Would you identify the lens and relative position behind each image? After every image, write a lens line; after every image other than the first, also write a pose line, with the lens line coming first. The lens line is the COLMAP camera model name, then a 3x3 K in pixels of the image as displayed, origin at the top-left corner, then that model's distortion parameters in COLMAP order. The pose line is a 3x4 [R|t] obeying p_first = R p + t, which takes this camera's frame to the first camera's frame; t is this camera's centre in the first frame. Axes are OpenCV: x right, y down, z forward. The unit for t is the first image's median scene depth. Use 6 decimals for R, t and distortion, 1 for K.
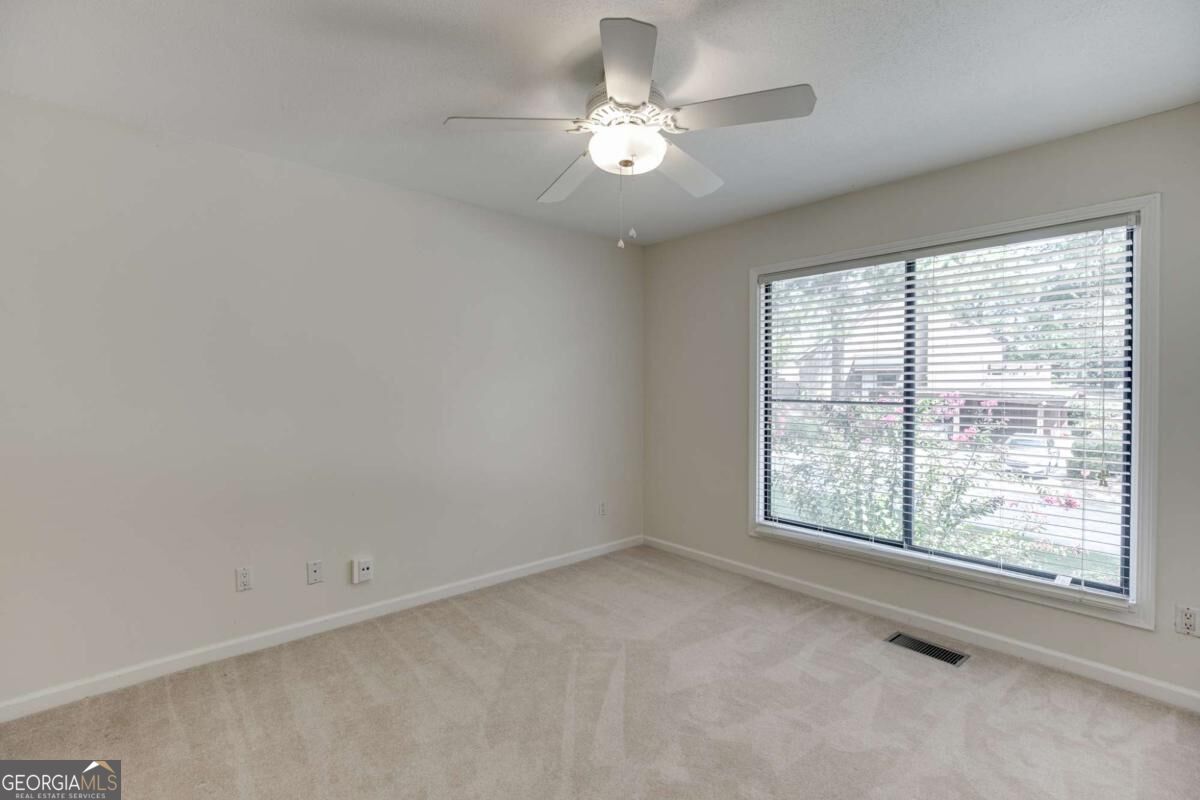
lens RADIAL K [[549.1, 0, 599.7], [0, 549.1, 393.1], [0, 0, 1]] dist [-0.000107, 0.000128]
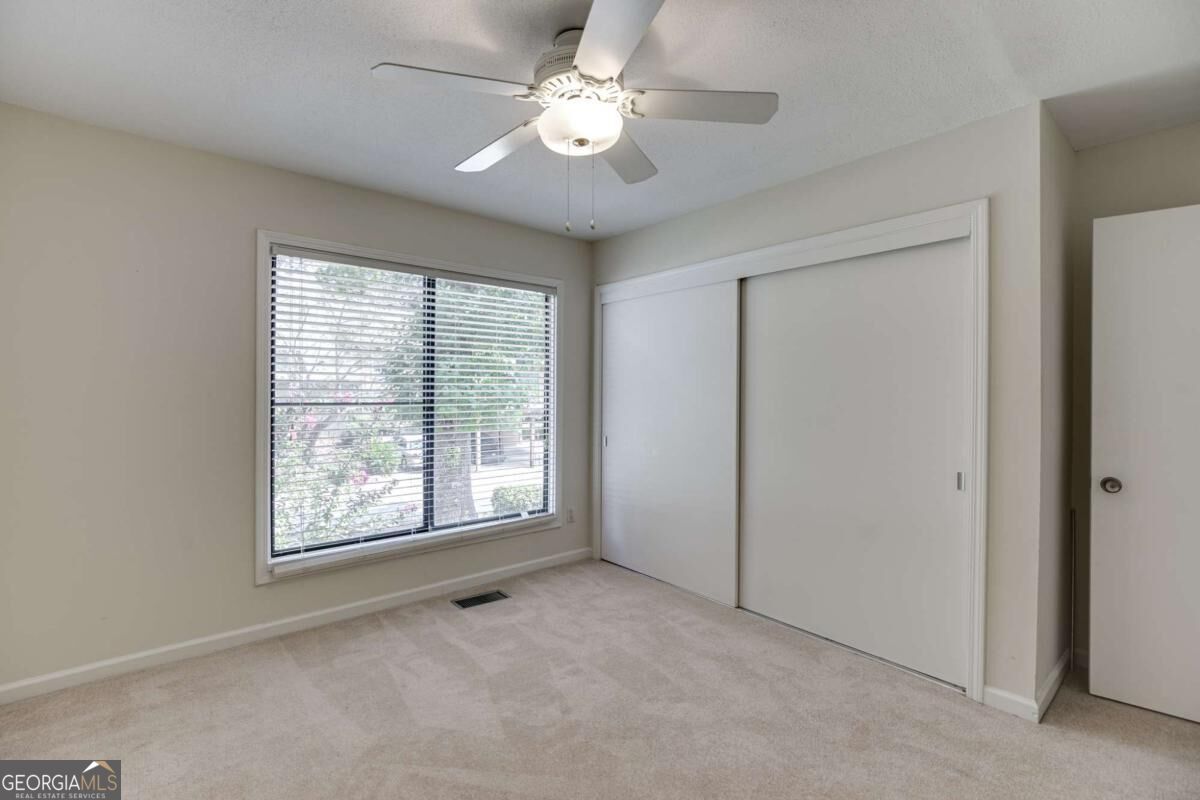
lens RADIAL K [[549.1, 0, 599.7], [0, 549.1, 393.1], [0, 0, 1]] dist [-0.000107, 0.000128]
pose [[0.019429, -0.008389, 0.999776, -0.588866], [0.005825, 0.999949, 0.008278, -0.008956], [-0.999794, 0.005663, 0.019476, 0.652708]]
